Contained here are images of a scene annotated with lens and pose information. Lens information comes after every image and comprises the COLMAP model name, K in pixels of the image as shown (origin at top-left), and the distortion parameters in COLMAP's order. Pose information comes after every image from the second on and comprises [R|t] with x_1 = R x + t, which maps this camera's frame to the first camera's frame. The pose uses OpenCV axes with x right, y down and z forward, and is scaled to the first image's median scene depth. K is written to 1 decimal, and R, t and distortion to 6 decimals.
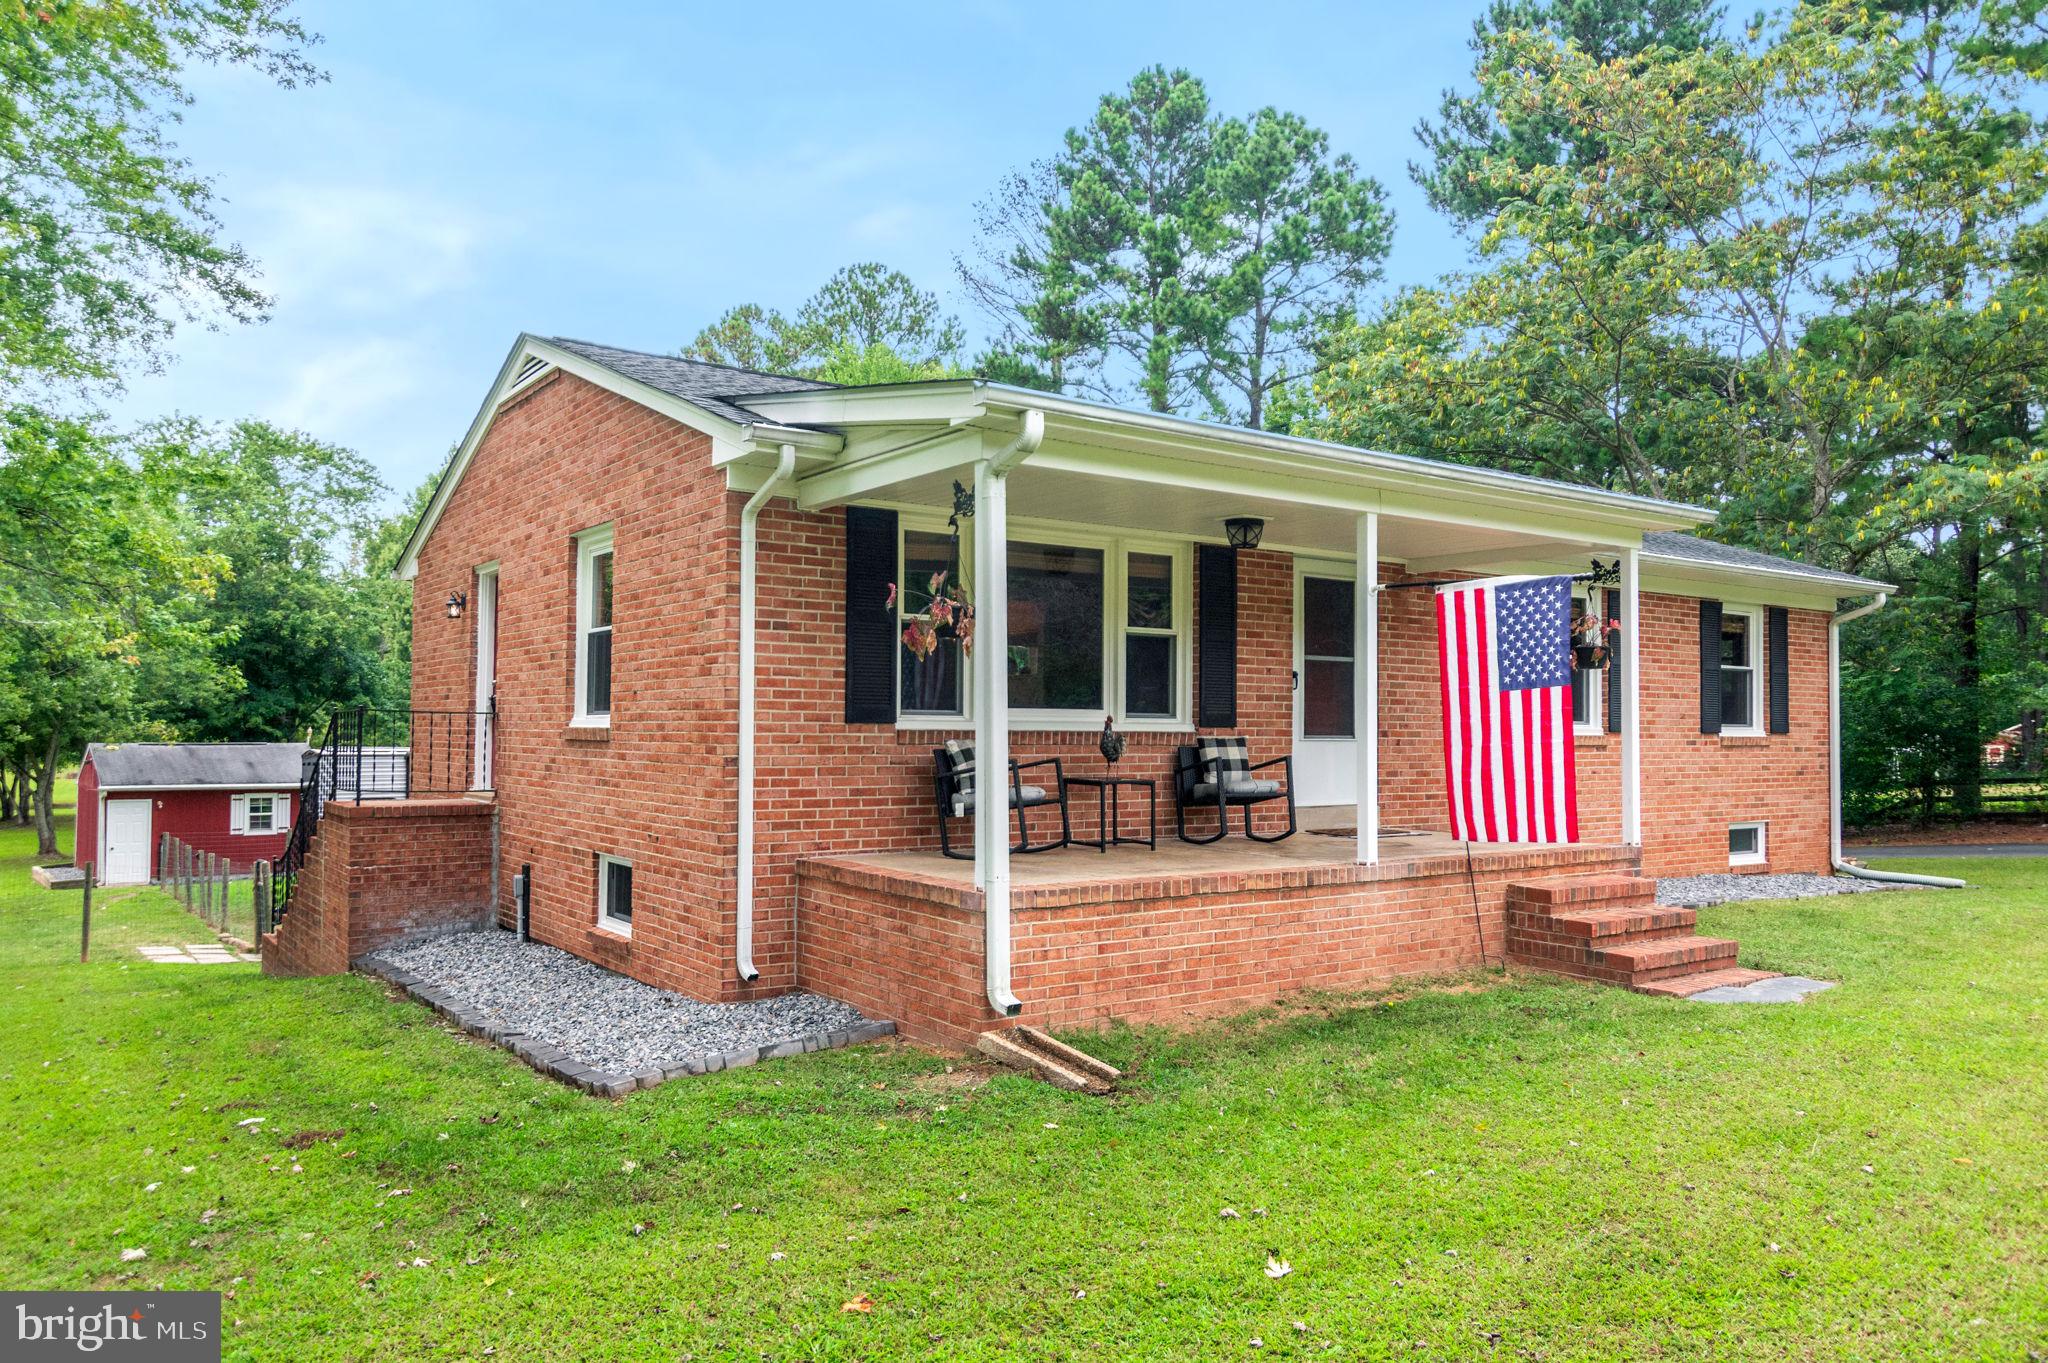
lens RADIAL K [[1437.5, 0, 960.1], [0, 1437.5, 677.9], [0, 0, 1]] dist [0.001053, -0.006268]
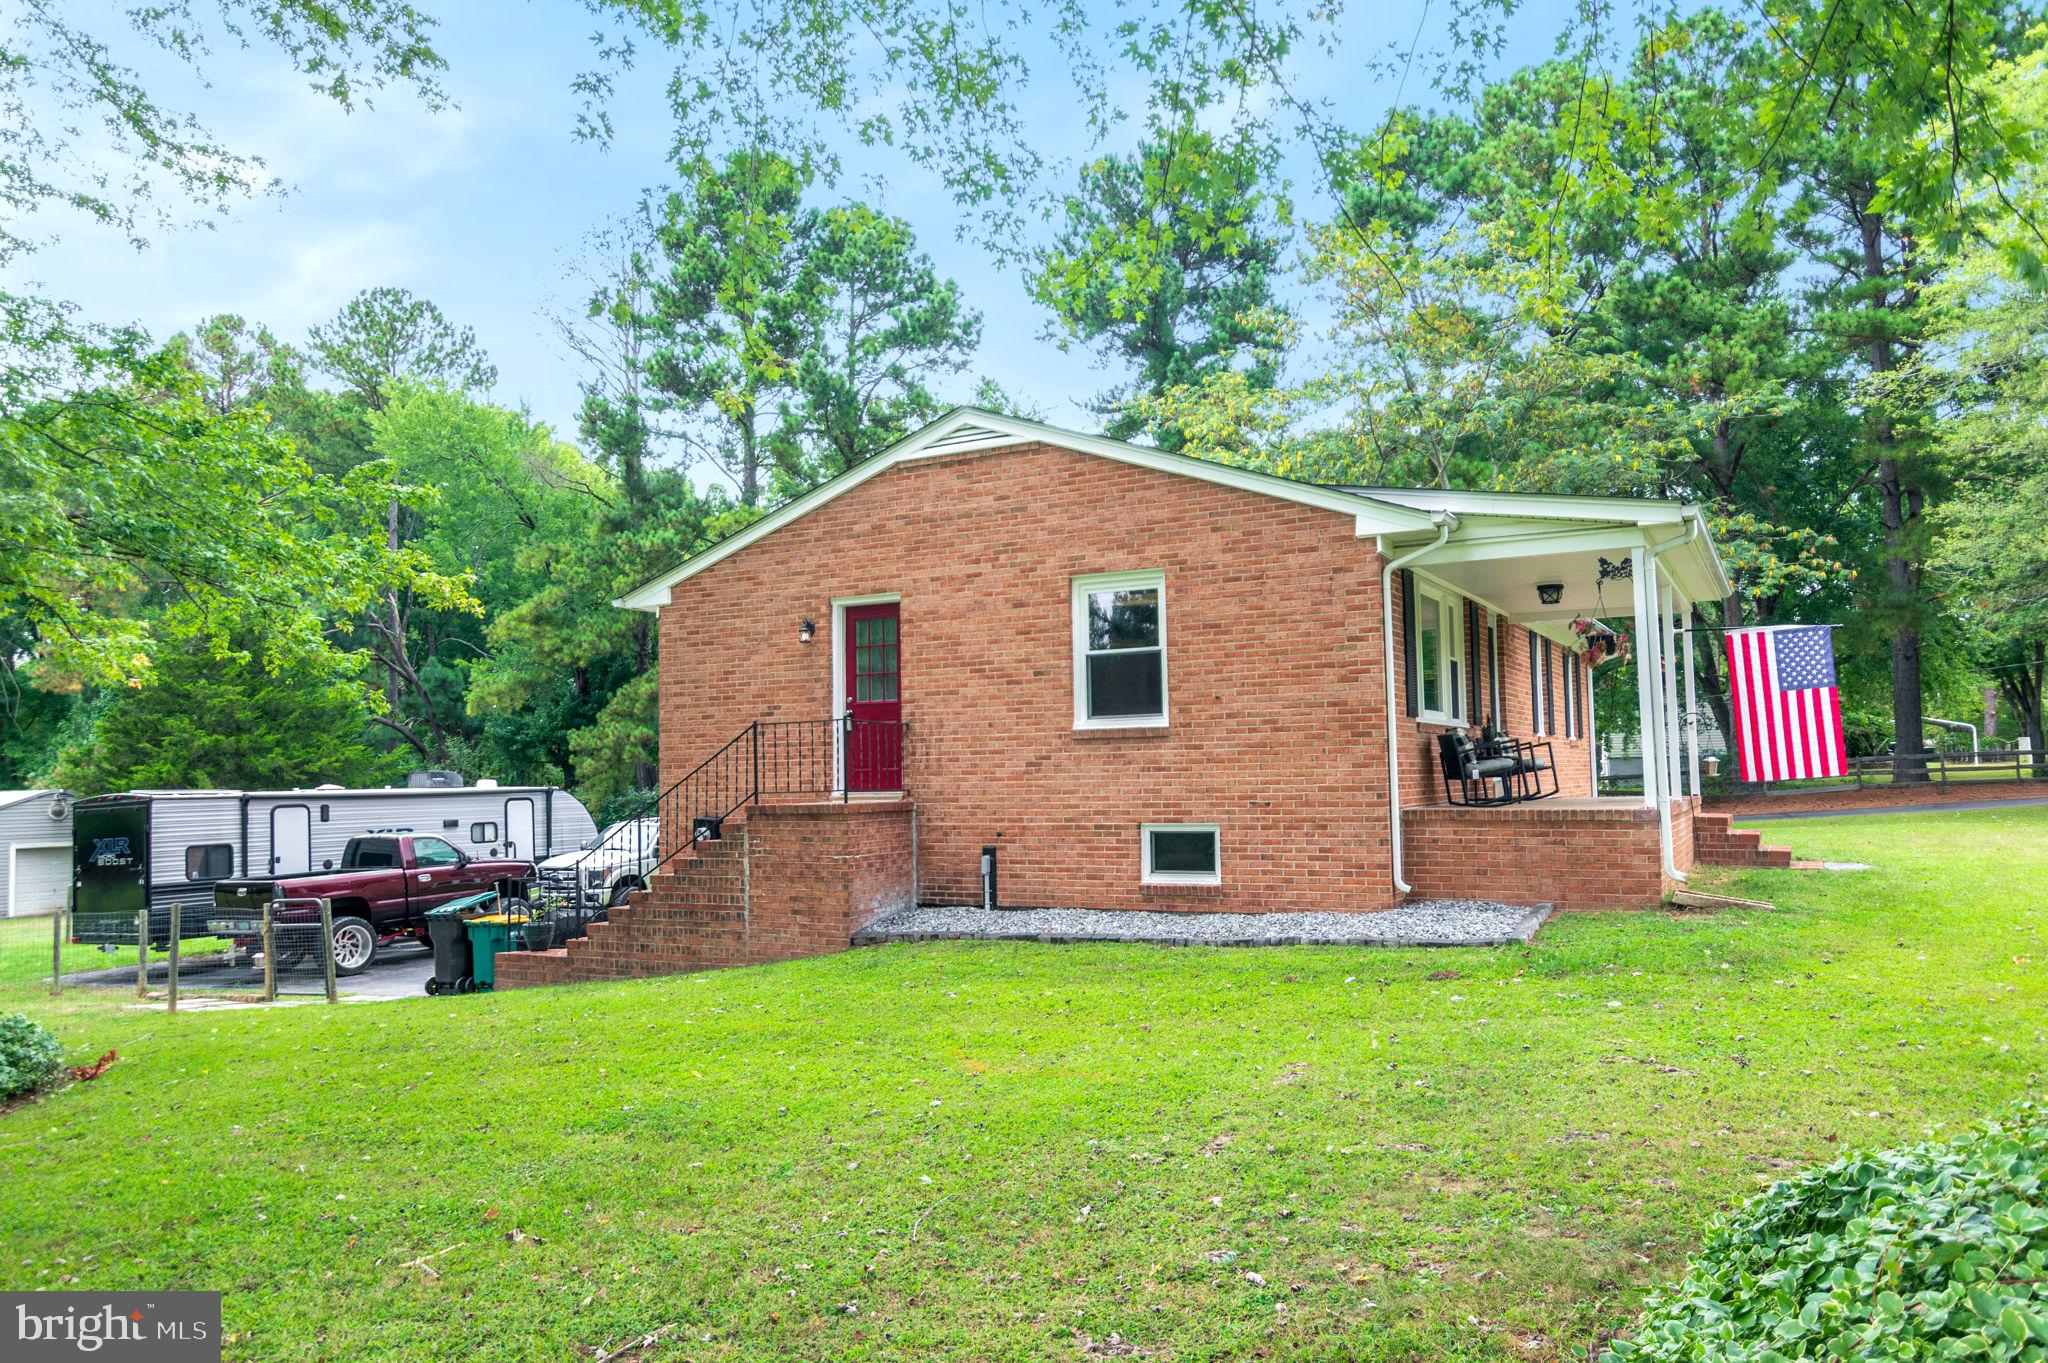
lens RADIAL K [[1437.5, 0, 970.2], [0, 1437.5, 672.8], [0, 0, 1]] dist [0.001053, -0.006268]
pose [[0.899512, 0.008998, 0.436802, -1.044015], [0.008005, 0.999281, -0.037069, 0.035612], [-0.436822, 0.036840, 0.898793, -0.101855]]
